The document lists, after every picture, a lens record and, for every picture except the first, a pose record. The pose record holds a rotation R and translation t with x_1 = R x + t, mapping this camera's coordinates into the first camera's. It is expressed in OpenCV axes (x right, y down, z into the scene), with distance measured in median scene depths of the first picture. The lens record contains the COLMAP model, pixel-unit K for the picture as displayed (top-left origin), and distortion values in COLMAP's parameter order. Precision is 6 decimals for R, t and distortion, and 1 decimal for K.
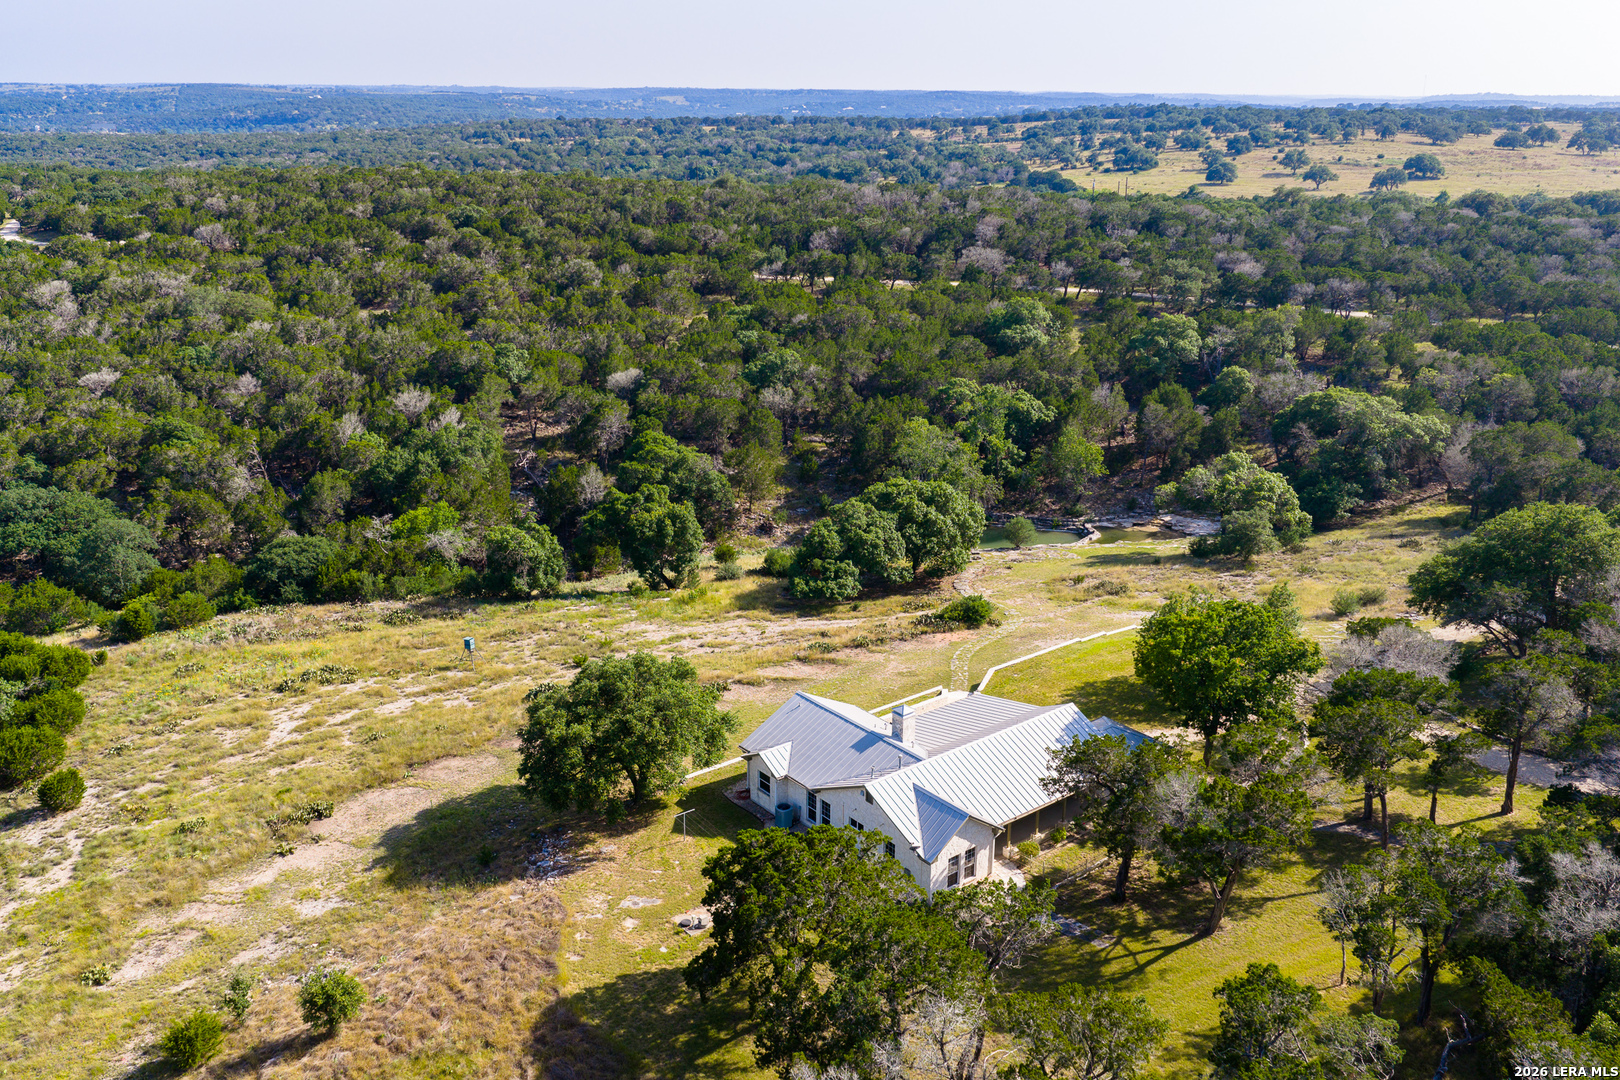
lens RADIAL K [[1341.4, 0, 810.0], [0, 1341.4, 540.0], [0, 0, 1]] dist [0.013471, -0.019469]
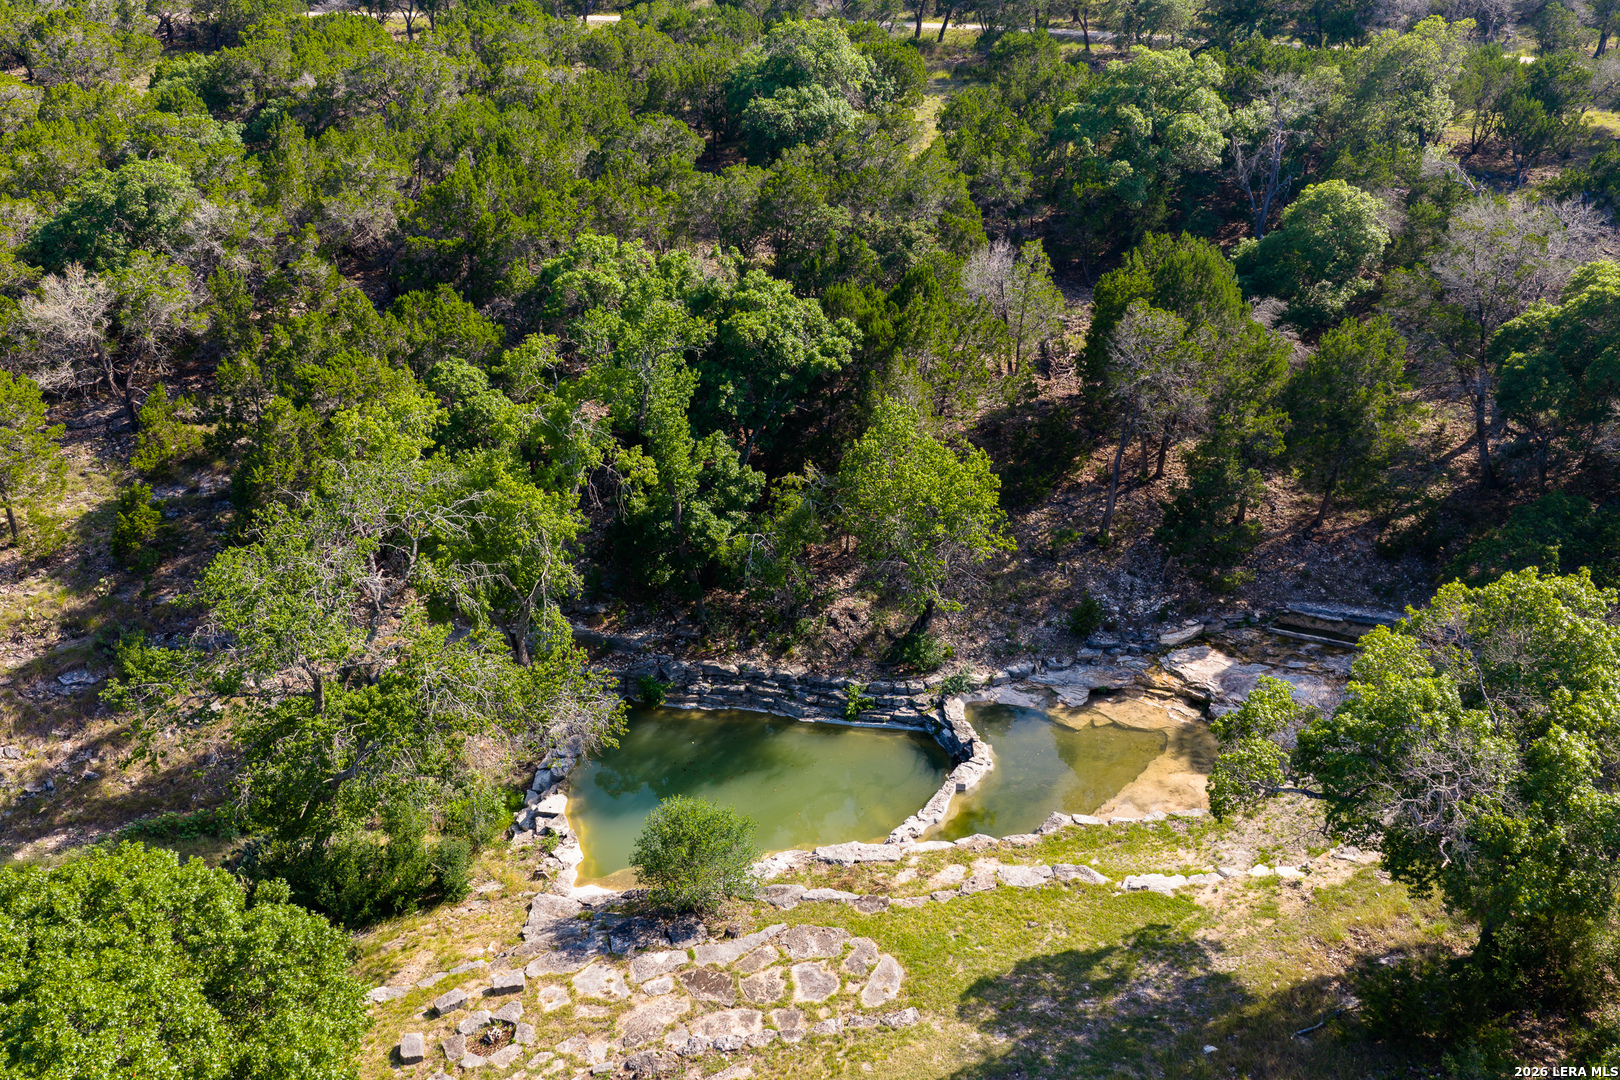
lens RADIAL K [[1341.4, 0, 810.0], [0, 1341.4, 540.0], [0, 0, 1]] dist [0.013471, -0.019469]
pose [[0.996224, -0.044372, 0.074624, 0.136668], [0.033306, 0.989092, 0.143487, -0.089137], [-0.080177, -0.140459, 0.986835, 0.627283]]
